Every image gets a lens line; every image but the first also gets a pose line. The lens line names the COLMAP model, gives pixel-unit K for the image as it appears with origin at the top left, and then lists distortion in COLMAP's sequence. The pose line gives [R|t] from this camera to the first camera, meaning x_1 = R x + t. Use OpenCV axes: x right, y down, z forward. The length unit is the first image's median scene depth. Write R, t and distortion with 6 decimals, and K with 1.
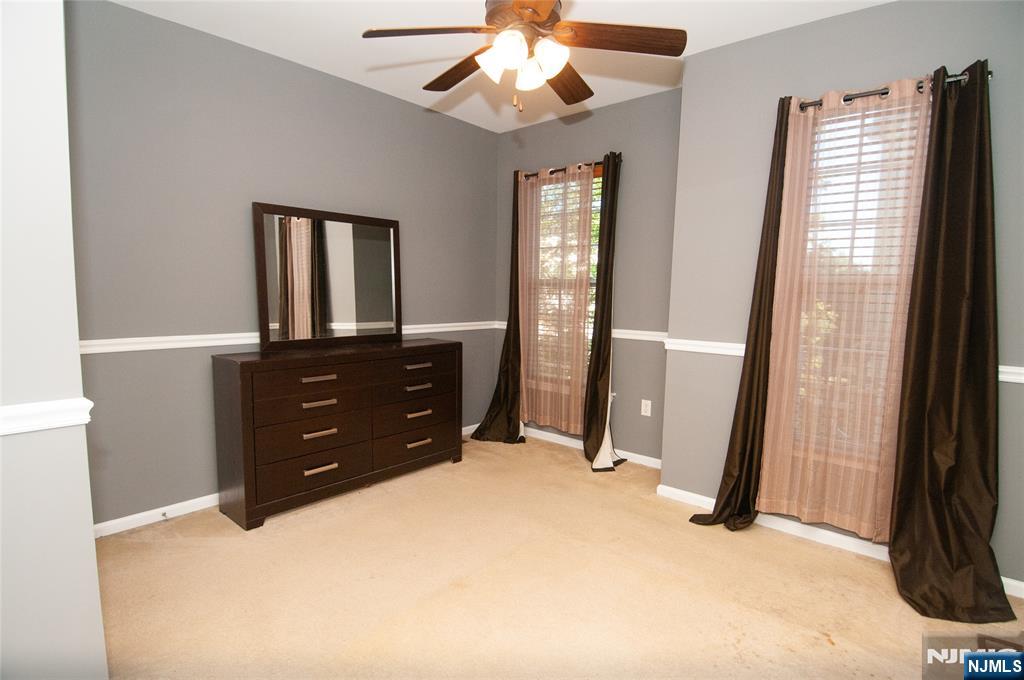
lens RADIAL K [[525.5, 0, 512.1], [0, 525.5, 344.1], [0, 0, 1]] dist [0.029963, -0.034713]
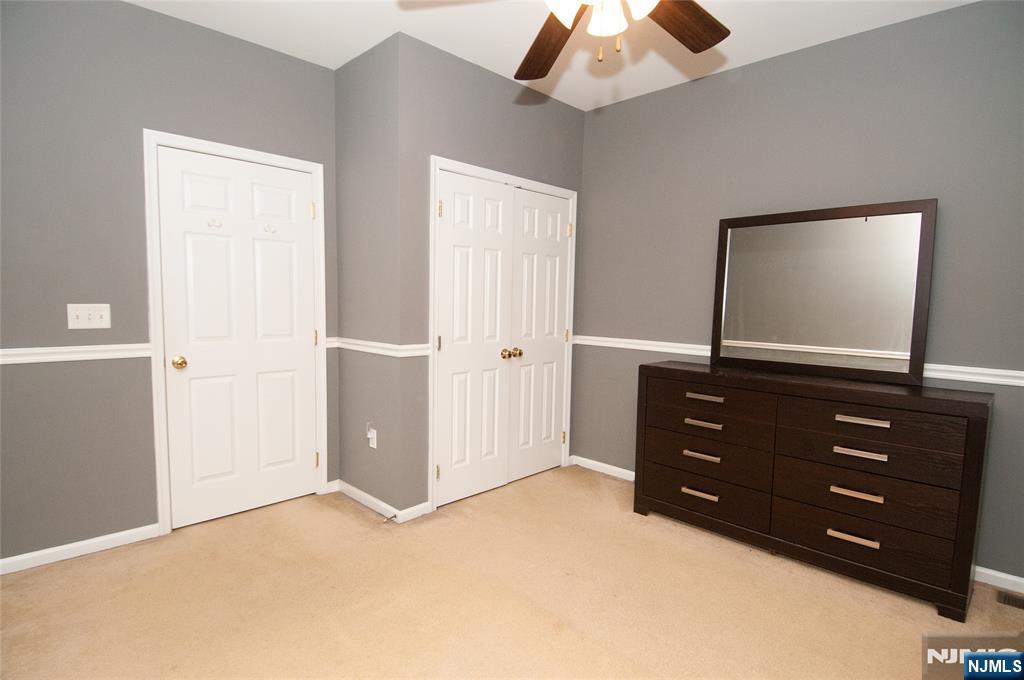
lens RADIAL K [[525.5, 0, 509.3], [0, 525.5, 349.3], [0, 0, 1]] dist [0.029963, -0.034713]
pose [[-0.076898, 0.072866, -0.994373, 0.566843], [-0.126345, 0.988574, 0.082211, -0.050647], [0.989001, 0.131956, -0.066813, 0.681522]]
